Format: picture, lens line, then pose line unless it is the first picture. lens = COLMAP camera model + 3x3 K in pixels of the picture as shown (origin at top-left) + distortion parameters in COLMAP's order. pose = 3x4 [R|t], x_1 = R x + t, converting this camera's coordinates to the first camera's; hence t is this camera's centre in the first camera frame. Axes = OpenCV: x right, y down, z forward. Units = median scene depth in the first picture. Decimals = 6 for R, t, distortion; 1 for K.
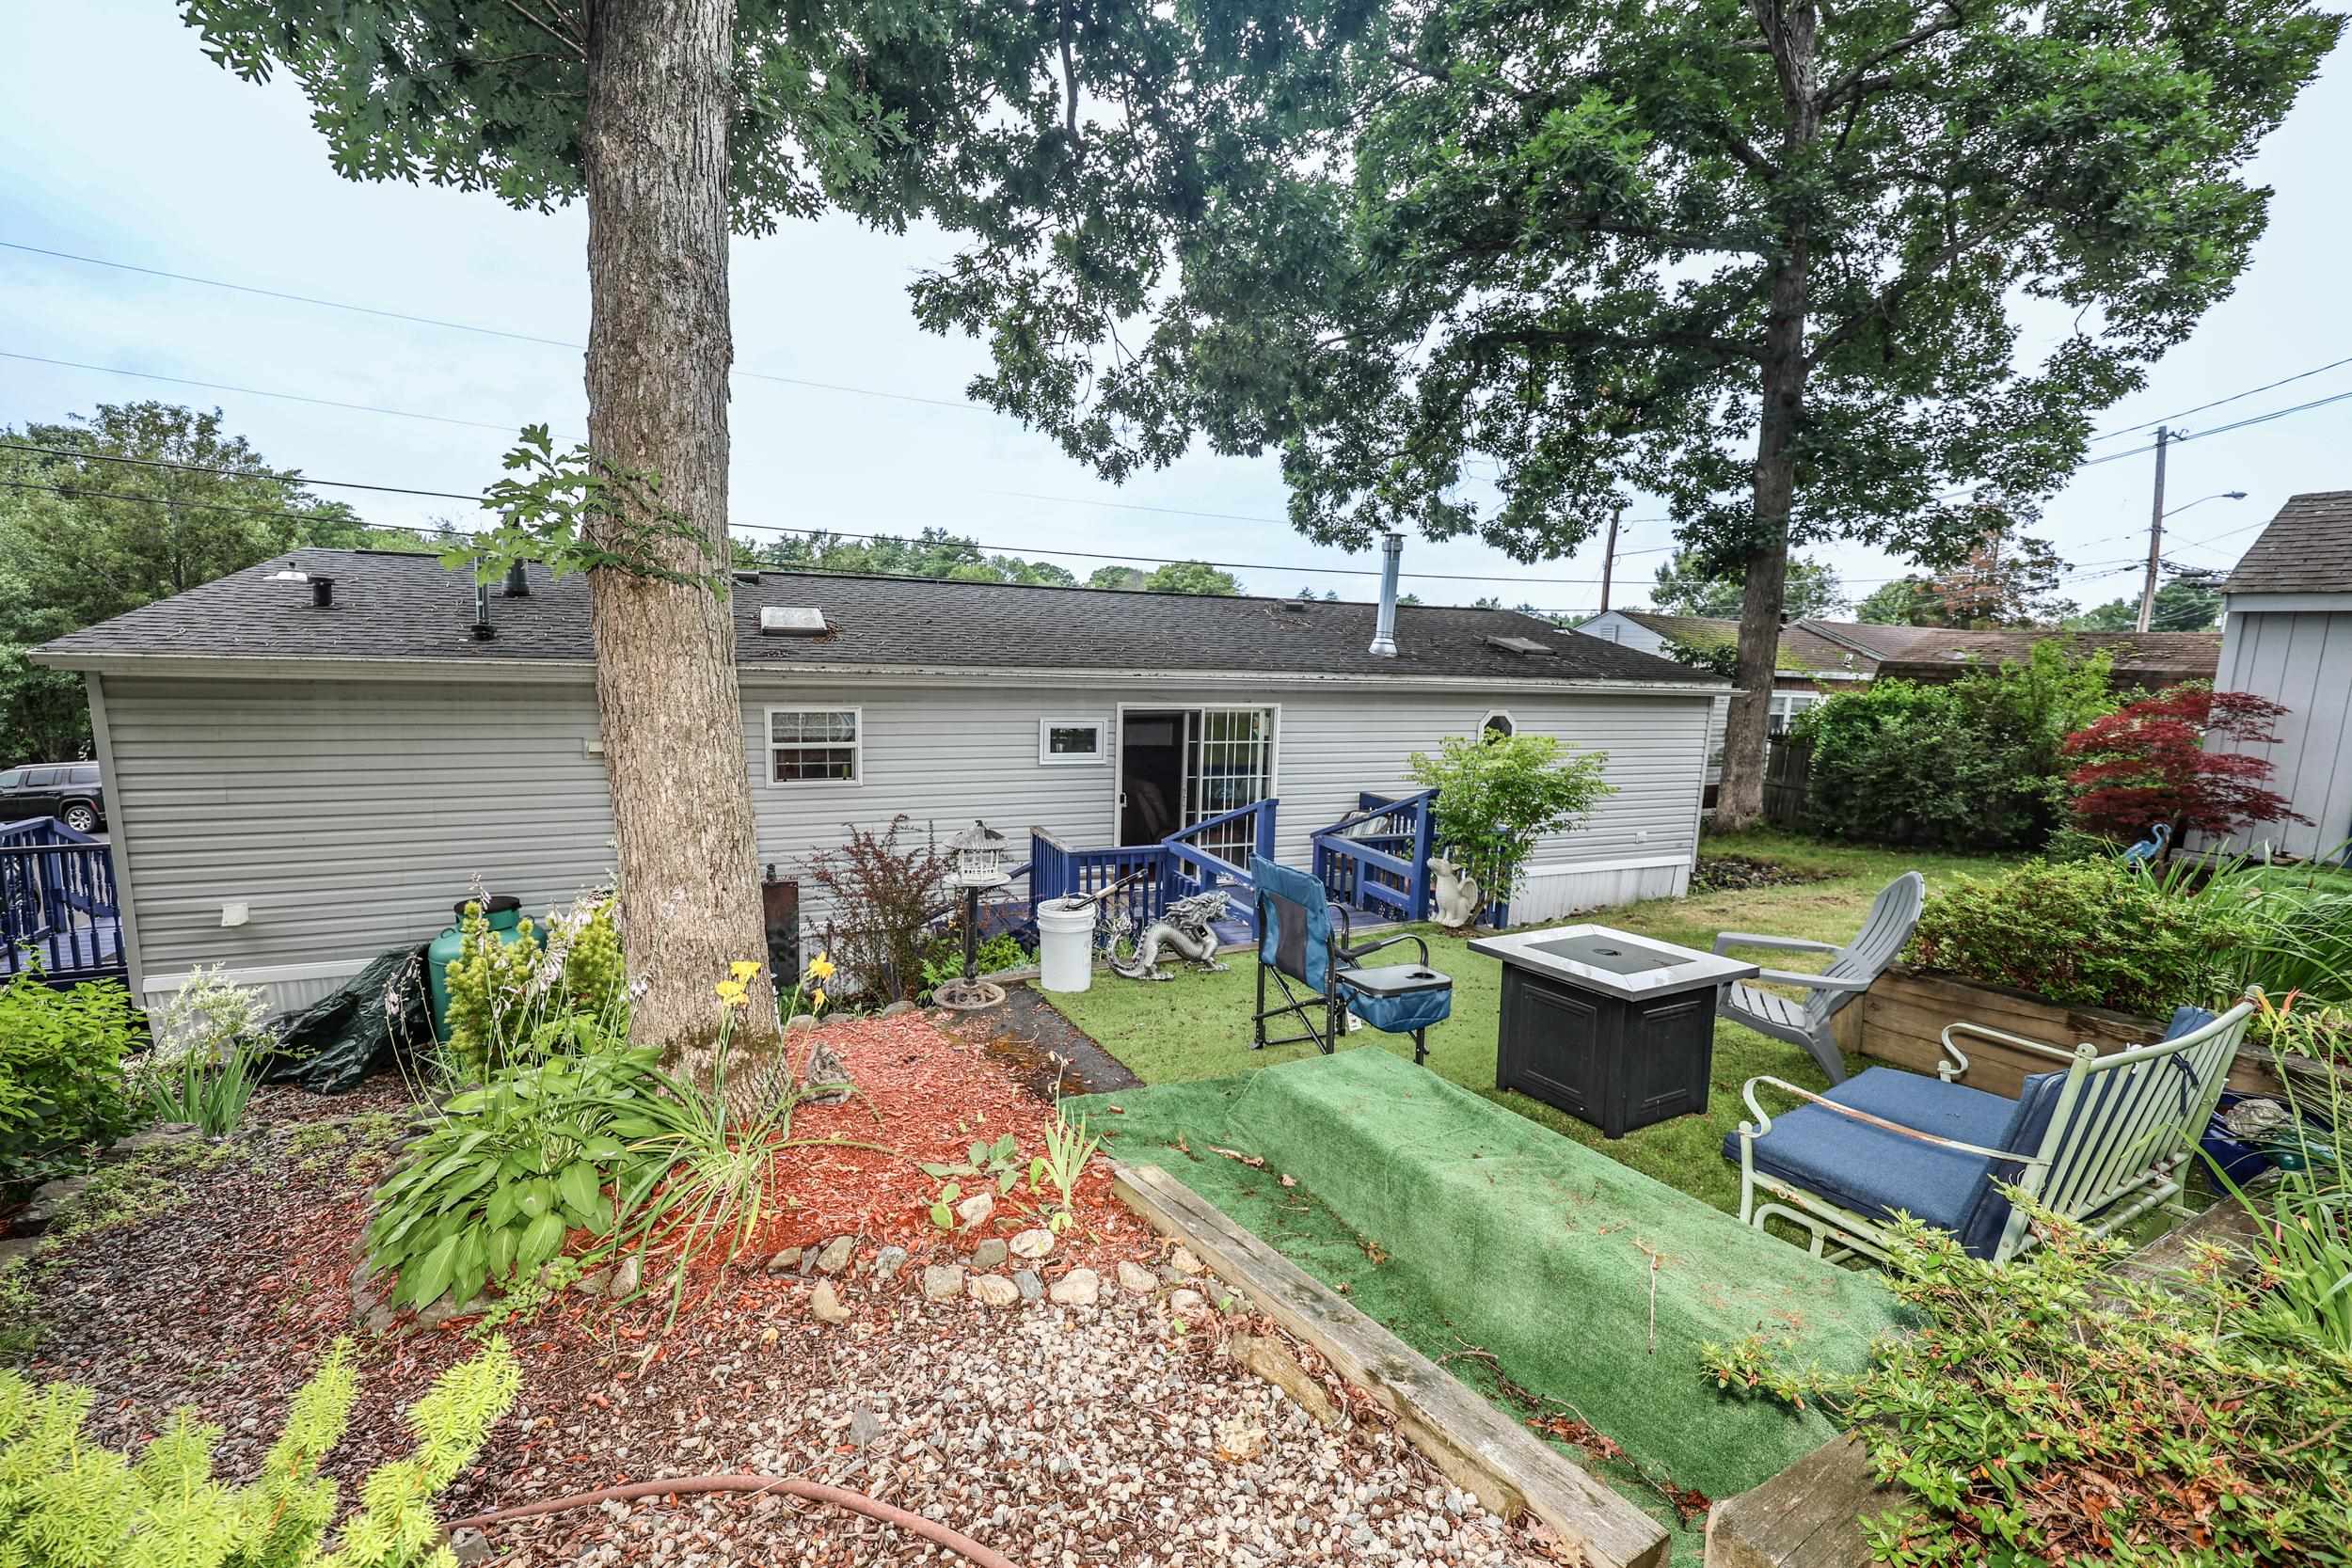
lens RADIAL K [[944.5, 0, 1167.0], [0, 944.5, 787.9], [0, 0, 1]] dist [0.002543, 0.000397]
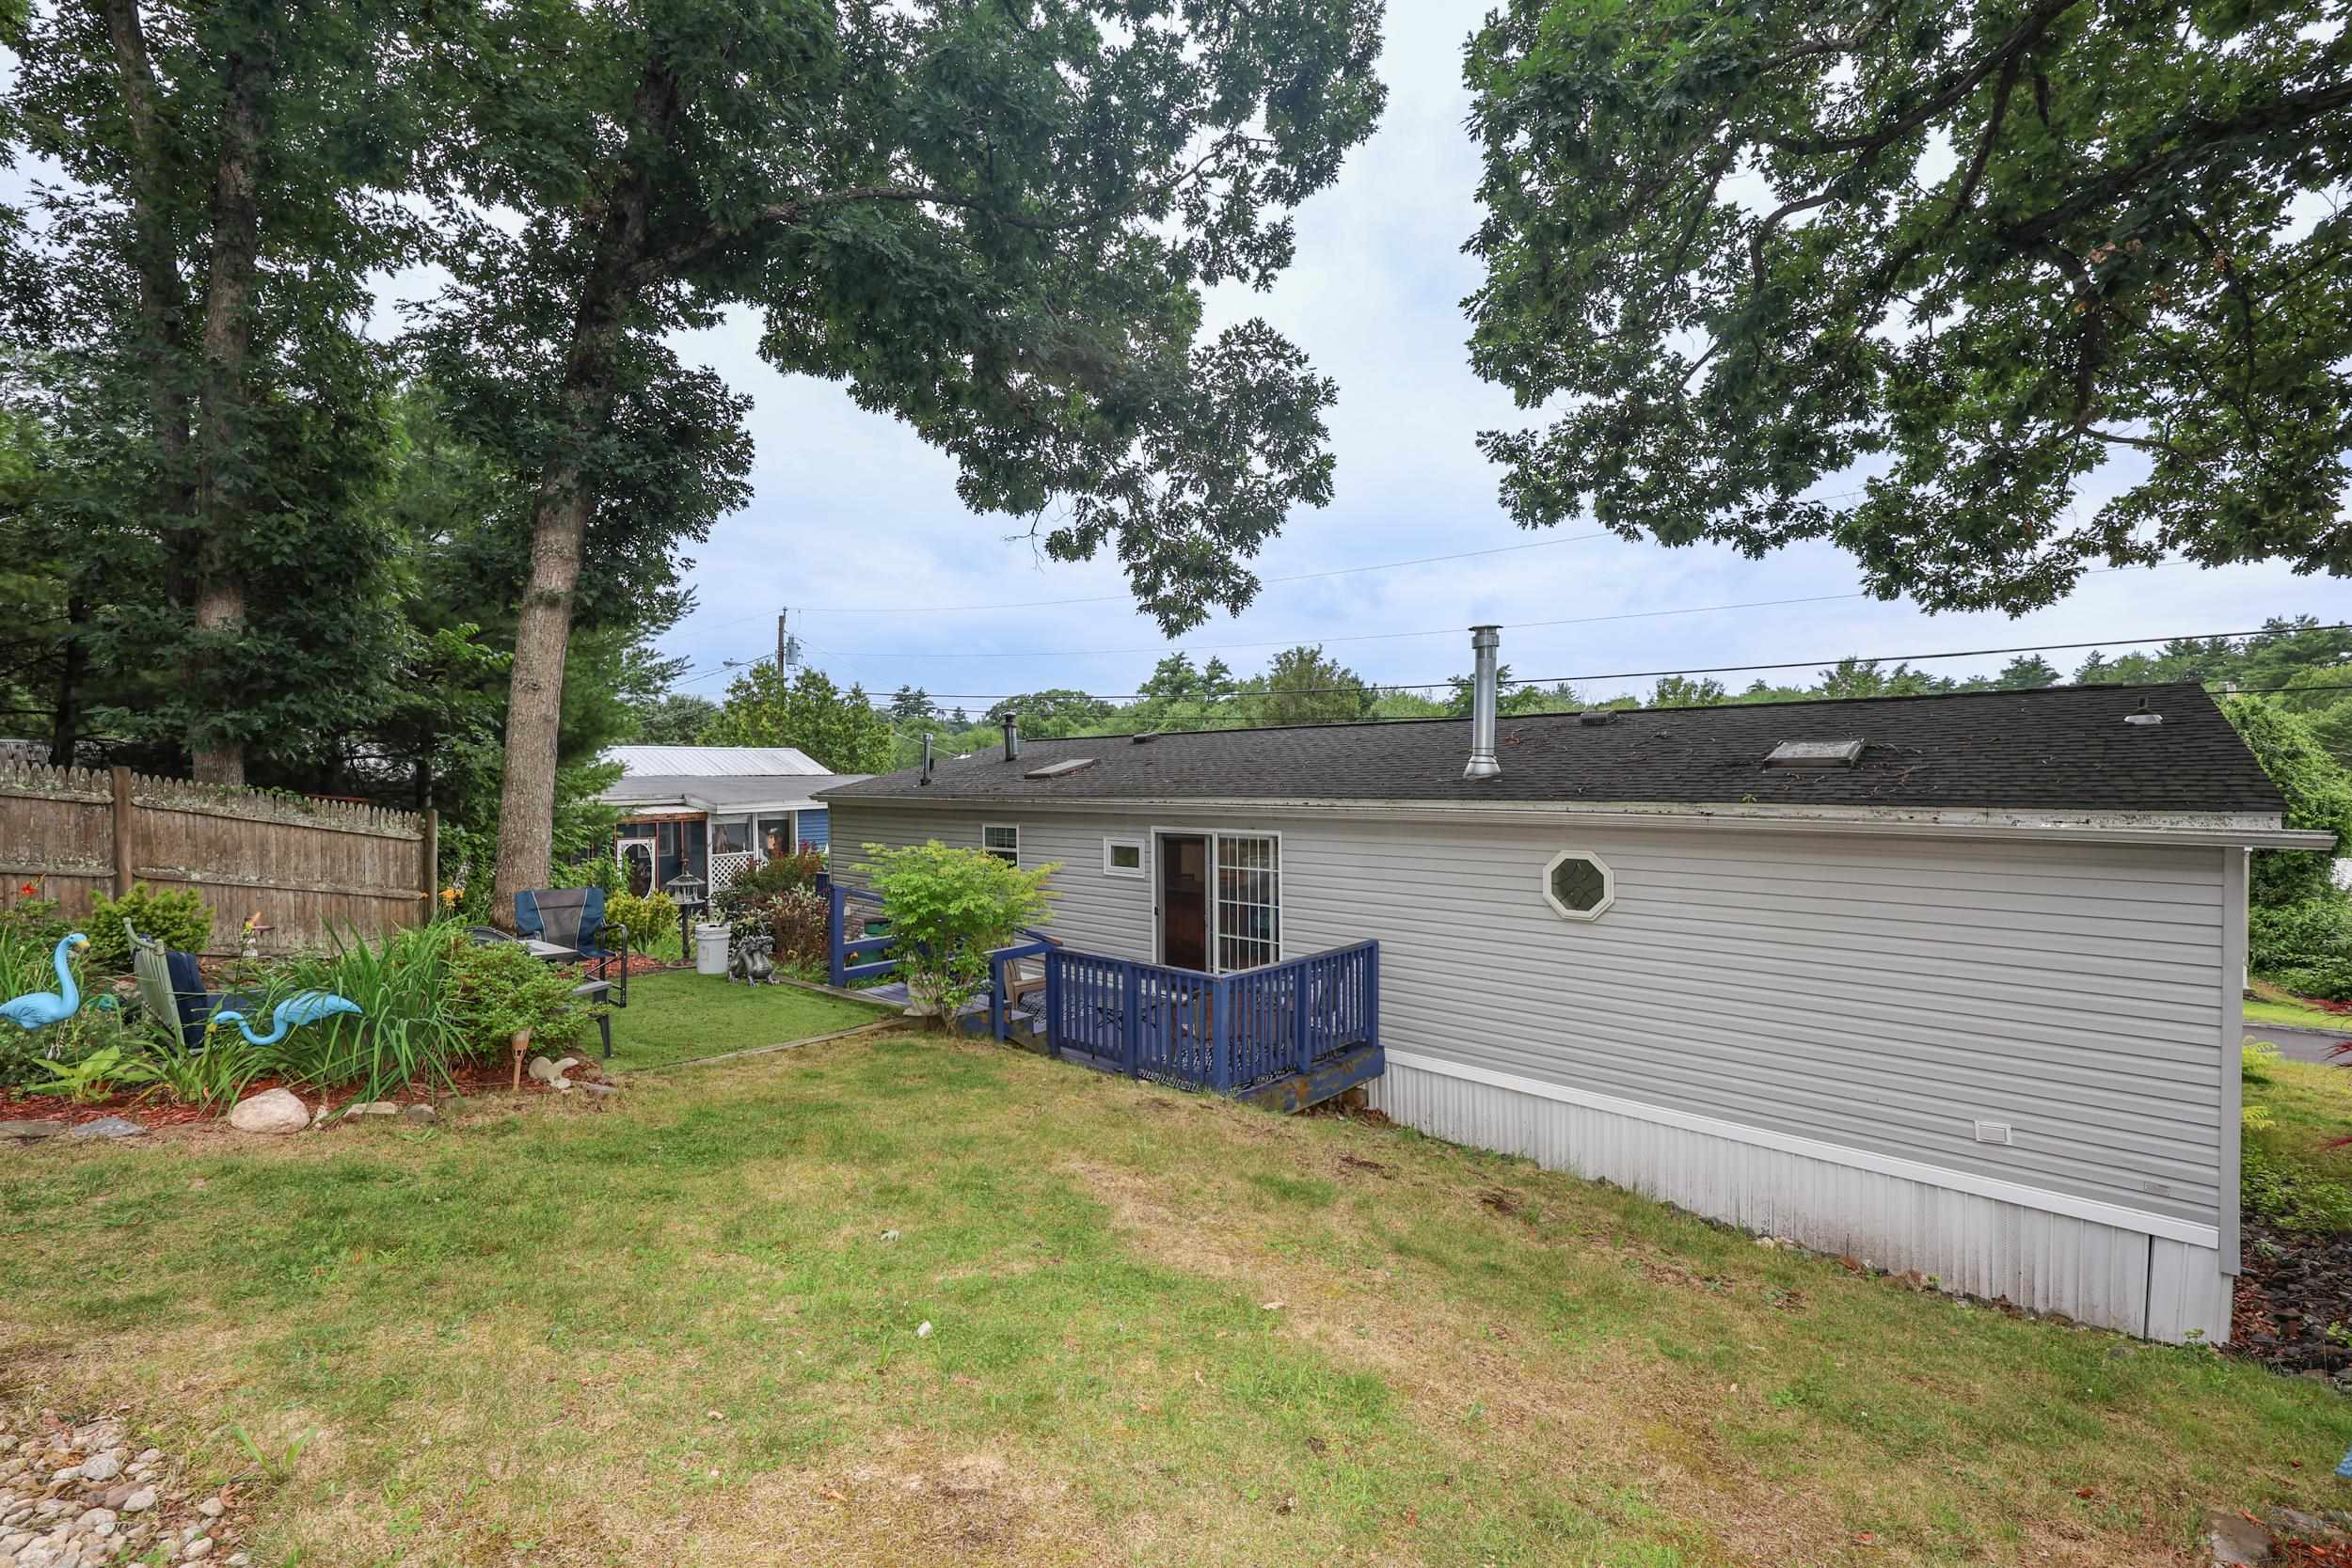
lens RADIAL K [[944.5, 0, 1167.0], [0, 944.5, 787.9], [0, 0, 1]] dist [0.002543, 0.000397]
pose [[0.451313, -0.022608, -0.892079, 0.845162], [-0.116539, 0.989624, -0.084039, -0.036840], [0.884723, 0.141889, 0.443995, 0.440168]]
